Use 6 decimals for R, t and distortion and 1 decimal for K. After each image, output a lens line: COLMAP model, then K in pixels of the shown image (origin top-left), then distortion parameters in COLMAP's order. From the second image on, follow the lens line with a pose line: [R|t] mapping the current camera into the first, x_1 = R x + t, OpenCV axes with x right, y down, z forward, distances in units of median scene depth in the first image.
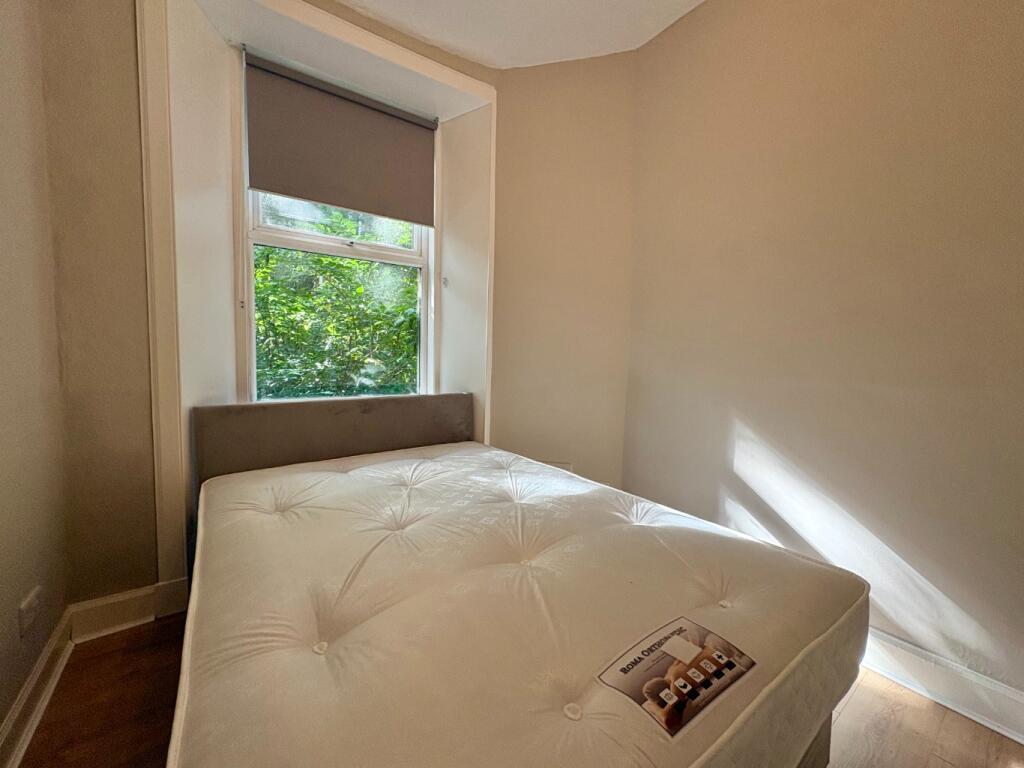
lens RADIAL K [[409.7, 0, 517.2], [0, 409.7, 383.0], [0, 0, 1]] dist [0.003095, 0.000333]
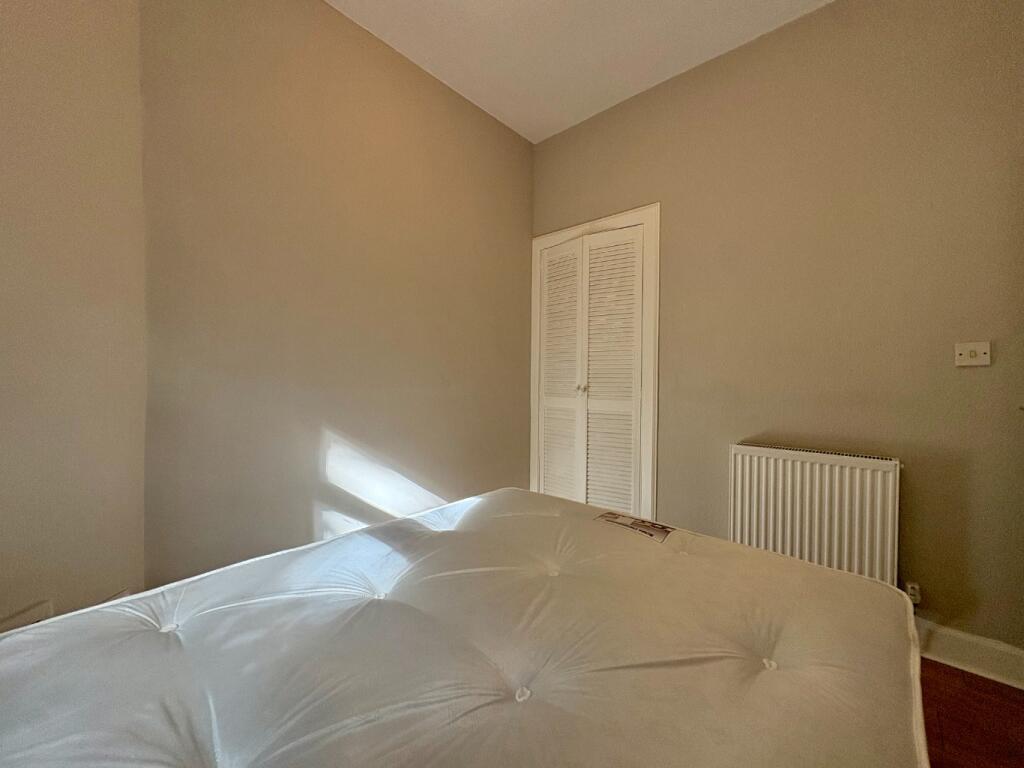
lens RADIAL K [[409.7, 0, 517.2], [0, 409.7, 383.0], [0, 0, 1]] dist [0.003095, 0.000333]
pose [[-0.216208, -0.037692, 0.975620, -0.588187], [0.049538, 0.997544, 0.049518, -0.056259], [-0.975090, 0.059036, -0.213809, 0.803502]]
